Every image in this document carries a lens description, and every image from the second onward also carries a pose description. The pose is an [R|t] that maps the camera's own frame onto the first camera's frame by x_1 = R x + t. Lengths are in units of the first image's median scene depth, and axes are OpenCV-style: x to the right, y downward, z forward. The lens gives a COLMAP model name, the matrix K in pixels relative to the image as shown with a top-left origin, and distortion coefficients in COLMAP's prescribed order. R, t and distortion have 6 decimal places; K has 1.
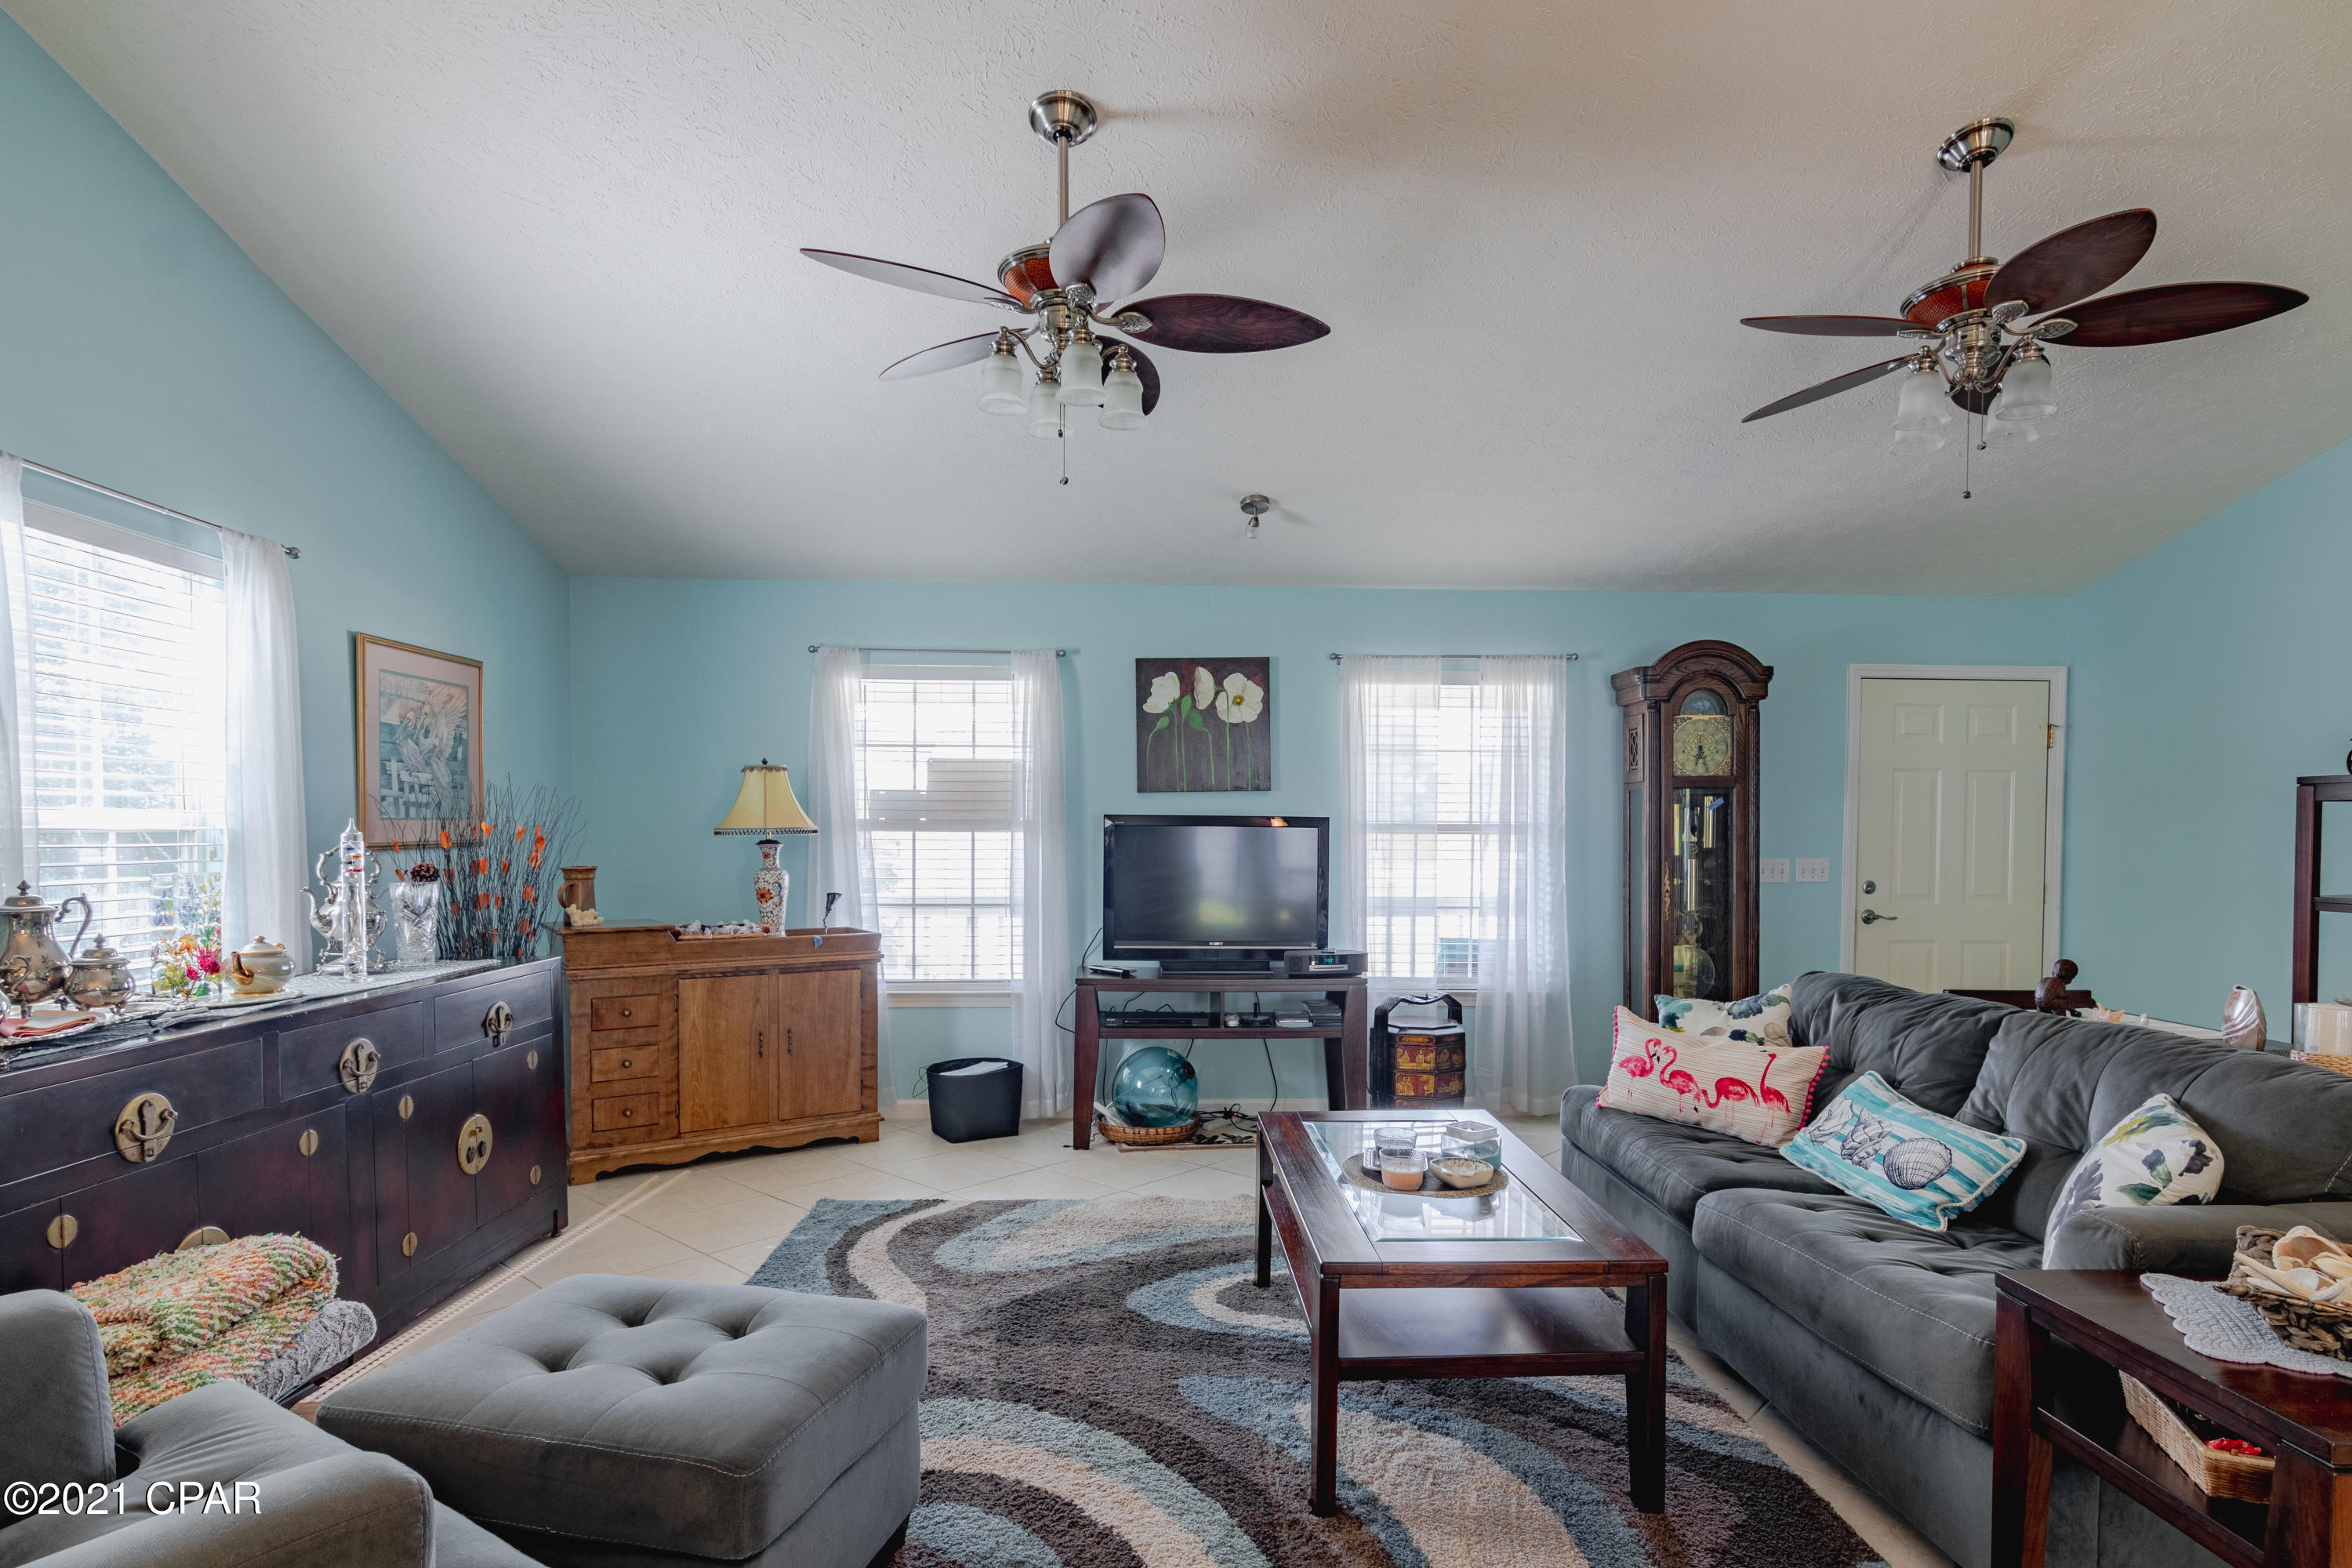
lens RADIAL K [[1223.3, 0, 1200.7], [0, 1223.3, 863.2], [0, 0, 1]] dist [0.002147, 0.000488]
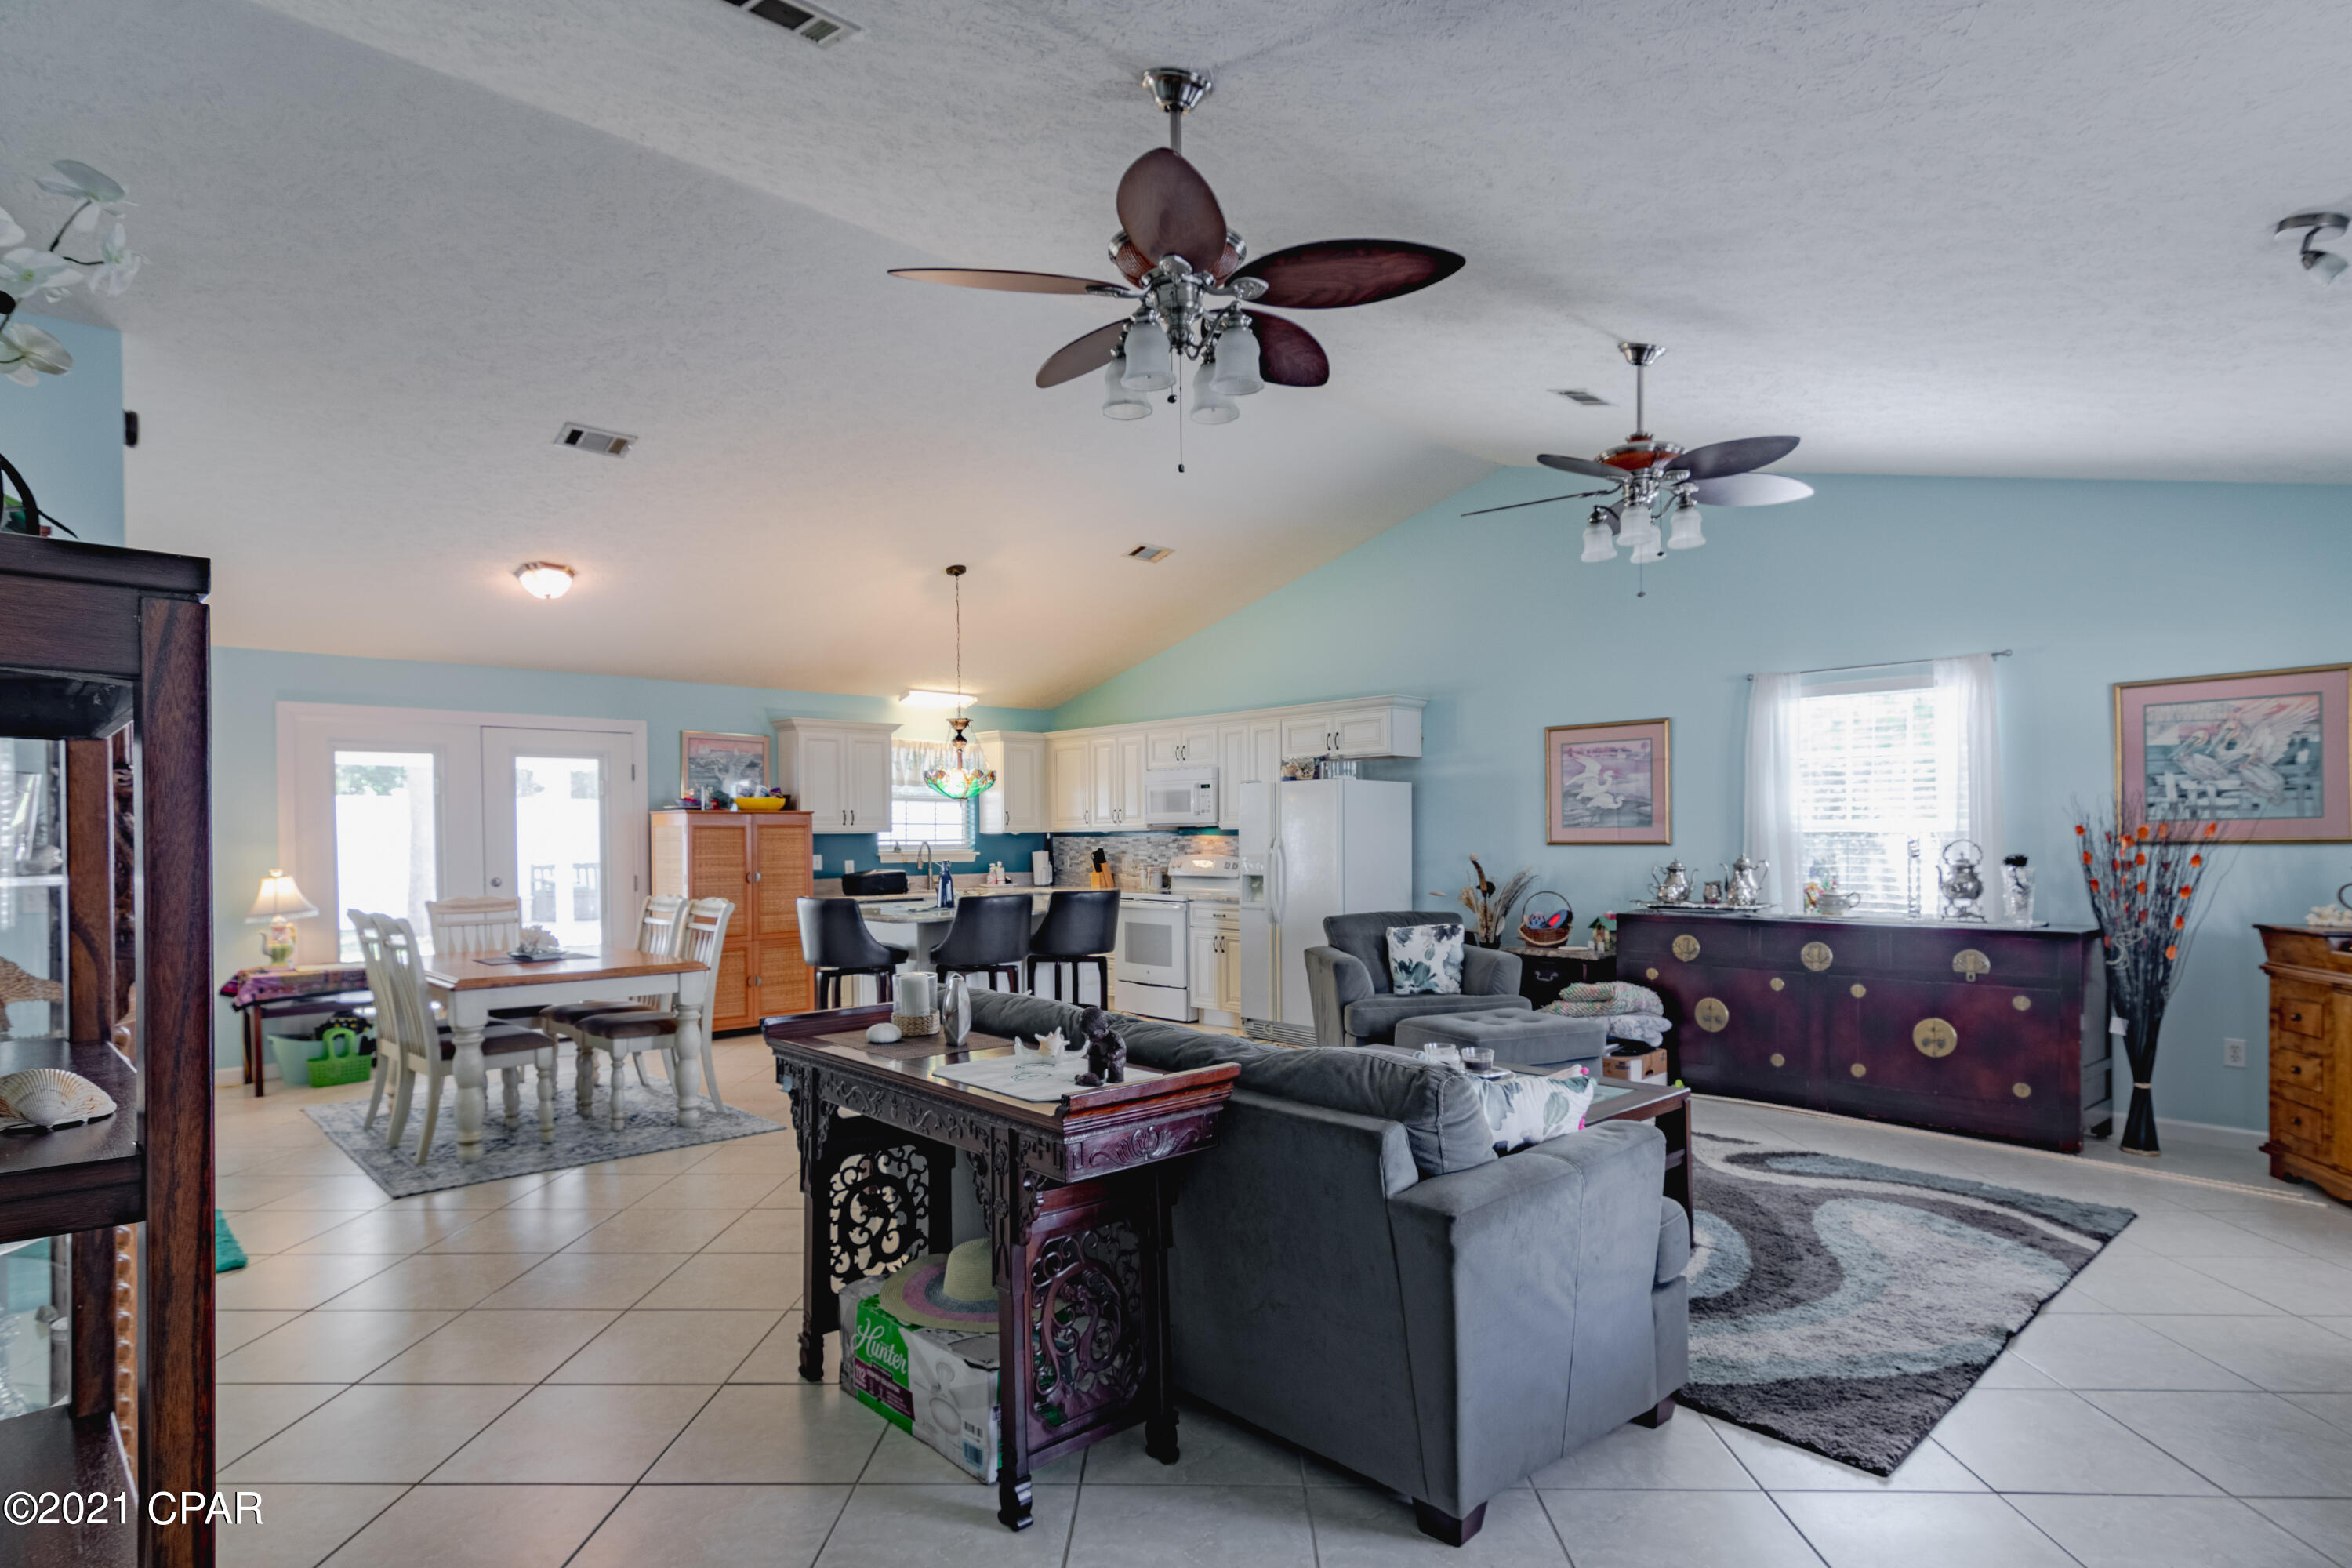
lens RADIAL K [[1237.0, 0, 1198.3], [0, 1237.0, 838.3], [0, 0, 1]] dist [0.001158, 0.000122]
pose [[-0.754764, 0.006963, -0.655960, 0.703109], [-0.009371, 0.999727, 0.021394, -0.026903], [0.655930, 0.022295, -0.754493, 0.990748]]
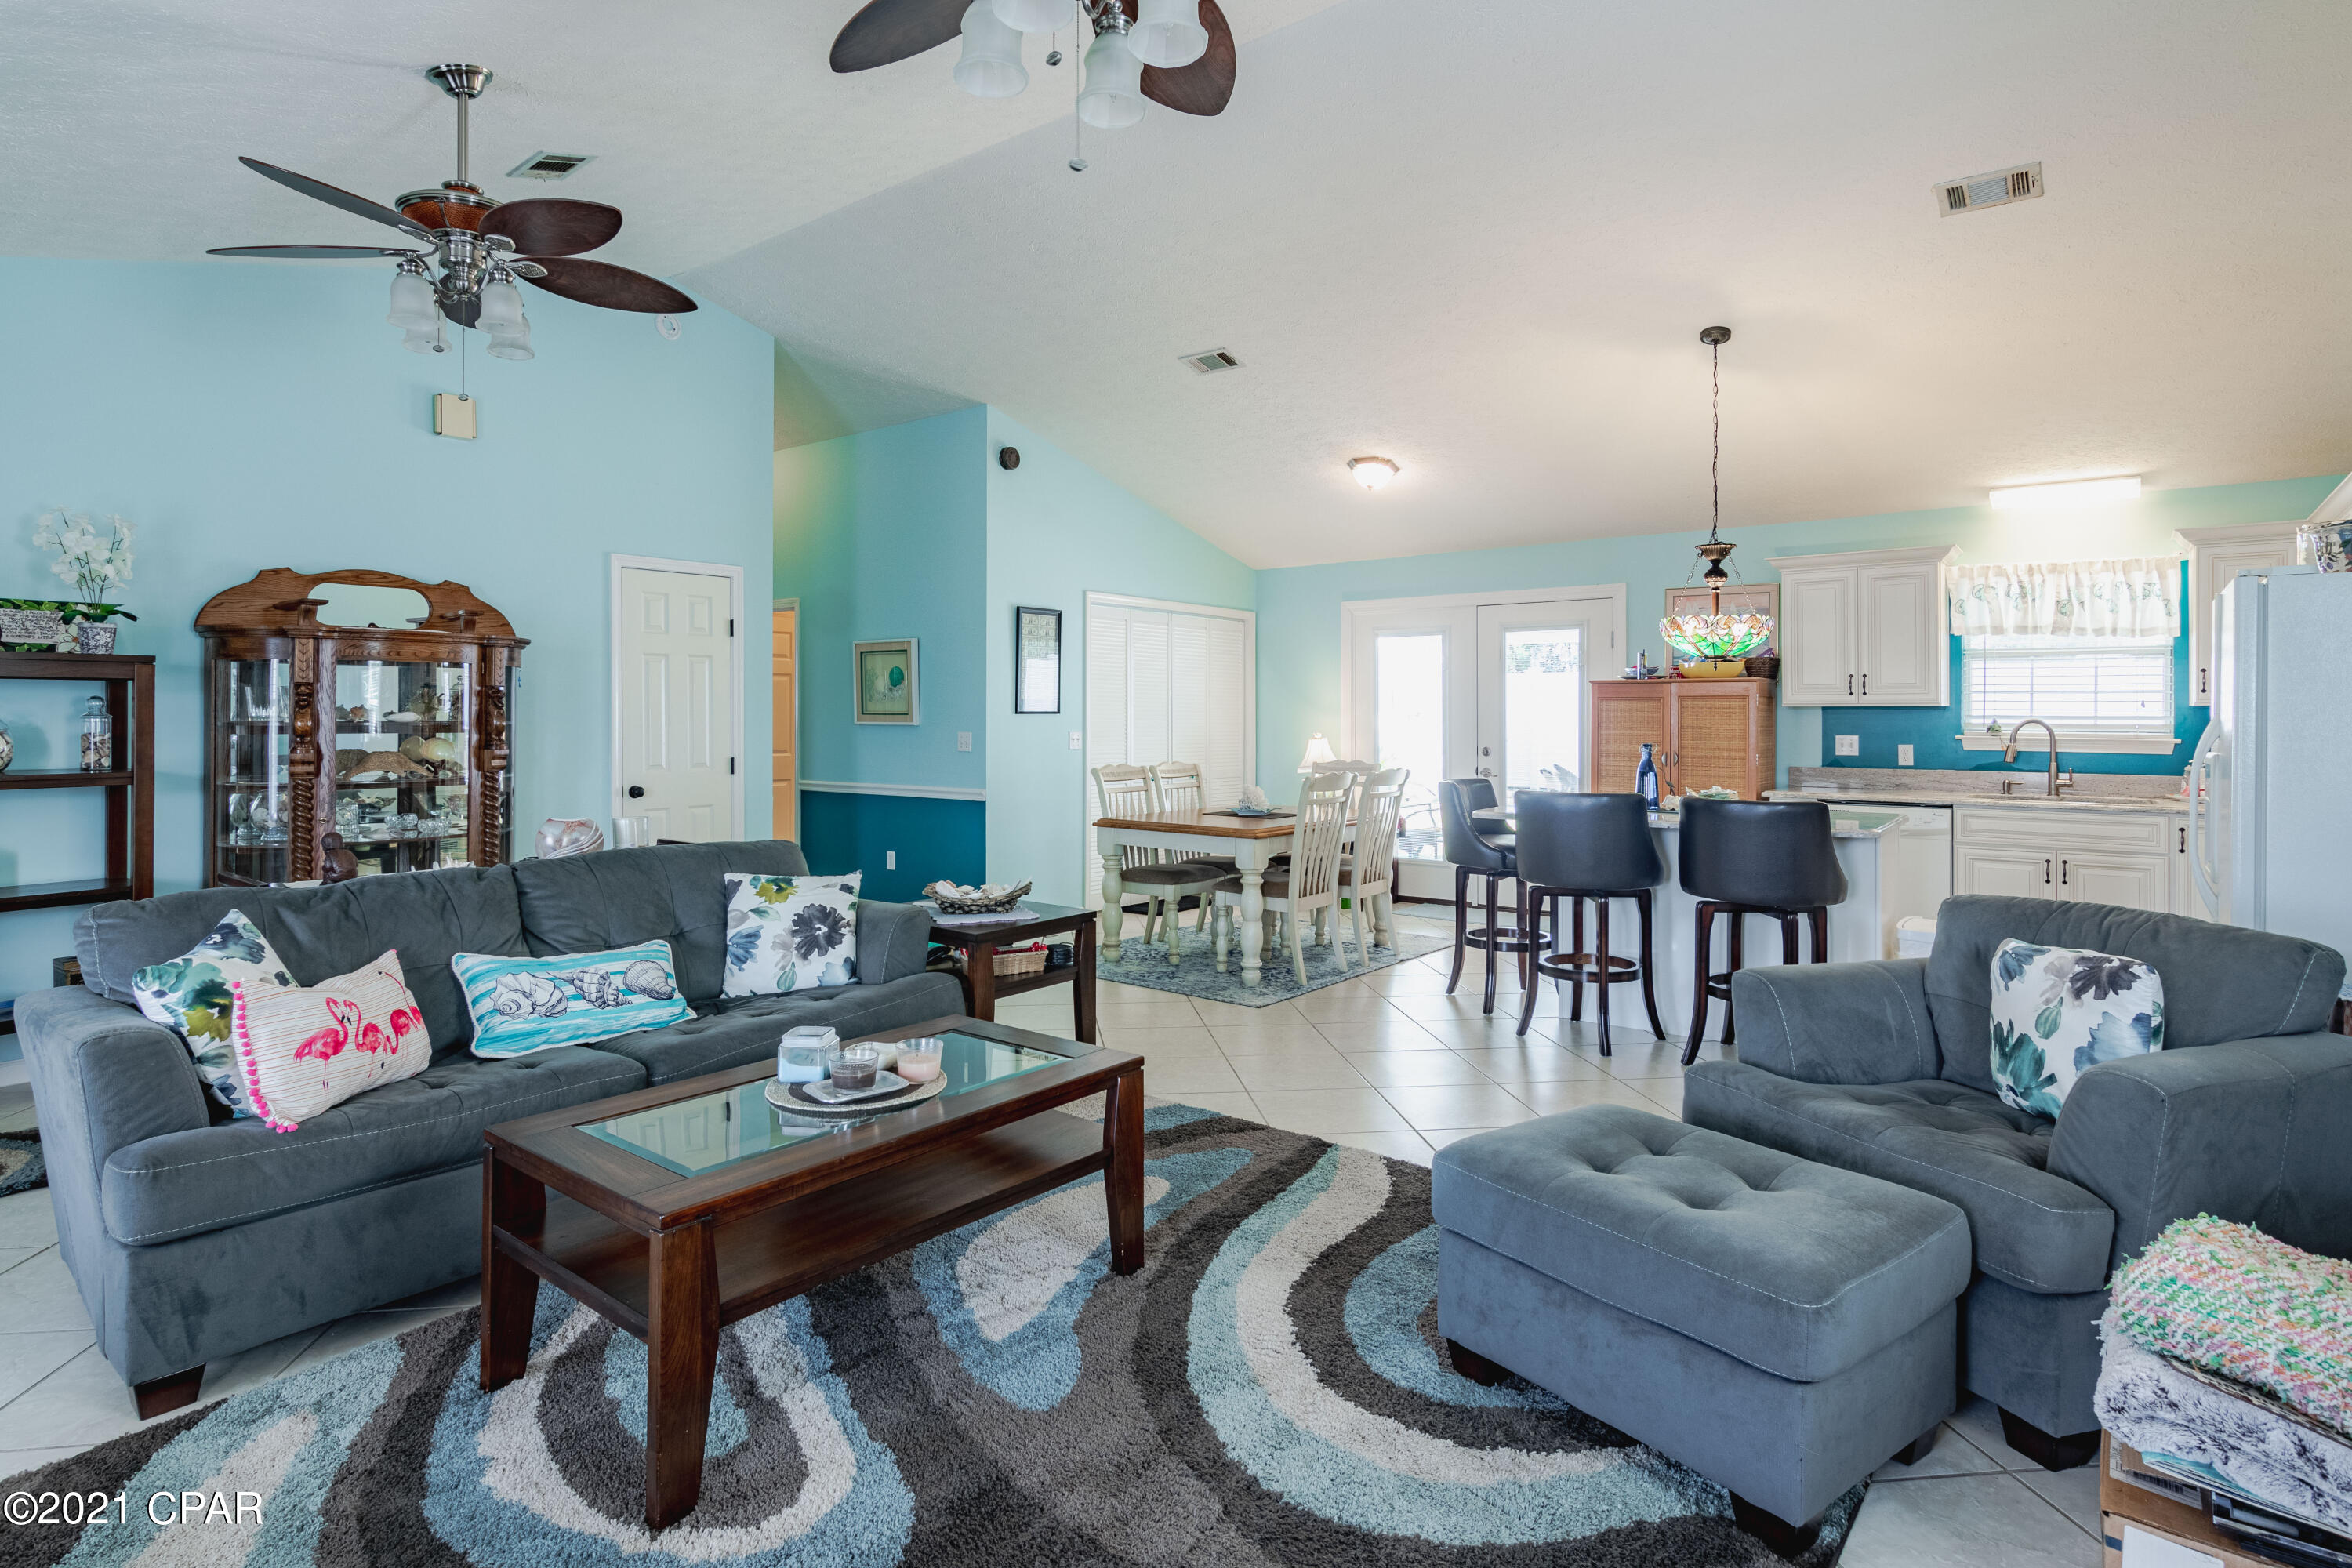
lens RADIAL K [[1252.5, 0, 1132.9], [0, 1252.5, 711.0], [0, 0, 1]] dist [0.000131, -0.000022]
pose [[-0.739338, -0.001256, 0.673333, -0.318692], [0.014870, 0.999724, 0.018192, -0.021972], [-0.673170, 0.023462, -0.739116, 0.811851]]
